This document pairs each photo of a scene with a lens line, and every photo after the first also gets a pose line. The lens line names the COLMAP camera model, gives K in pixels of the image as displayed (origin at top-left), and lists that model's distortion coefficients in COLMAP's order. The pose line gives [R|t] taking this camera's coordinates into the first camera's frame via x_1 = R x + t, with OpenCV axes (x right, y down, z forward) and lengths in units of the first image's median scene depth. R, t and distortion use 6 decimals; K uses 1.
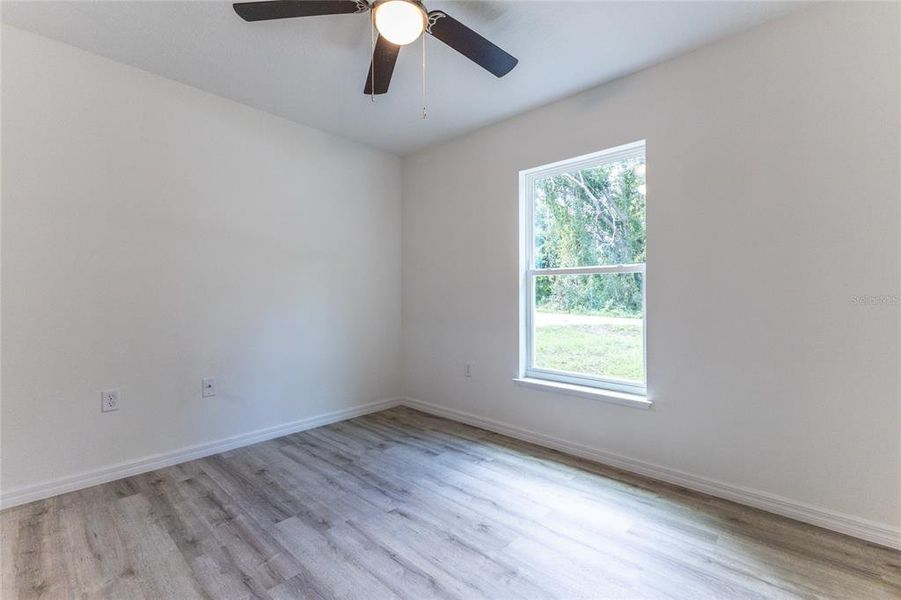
lens RADIAL K [[388.5, 0, 452.2], [0, 388.5, 294.4], [0, 0, 1]] dist [0.011704, -0.004115]
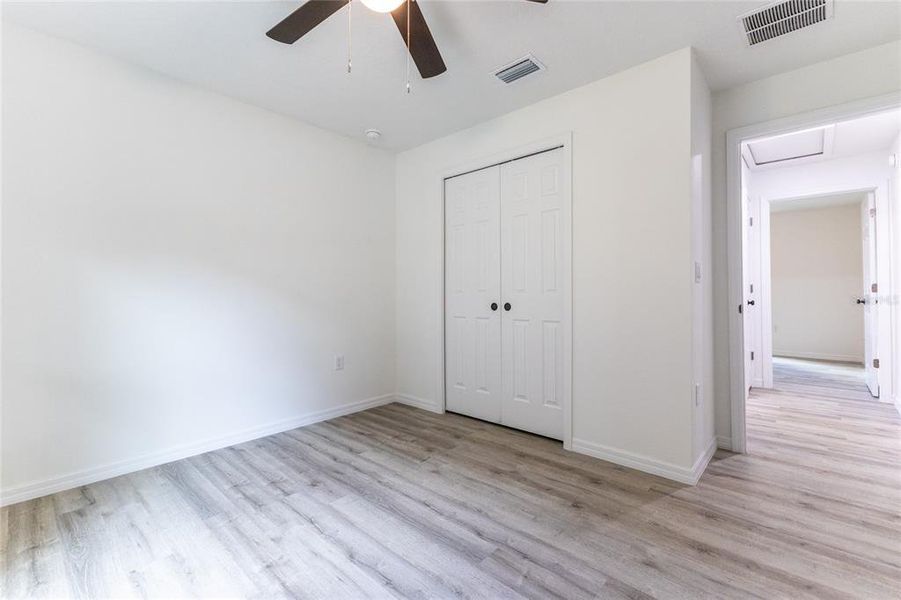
lens RADIAL K [[388.5, 0, 452.2], [0, 388.5, 294.4], [0, 0, 1]] dist [0.011704, -0.004115]
pose [[-0.999869, 0.000741, -0.016190, -0.299793], [0.000968, 0.999901, -0.014010, 0.025418], [0.016178, -0.014024, -0.999771, 2.012809]]
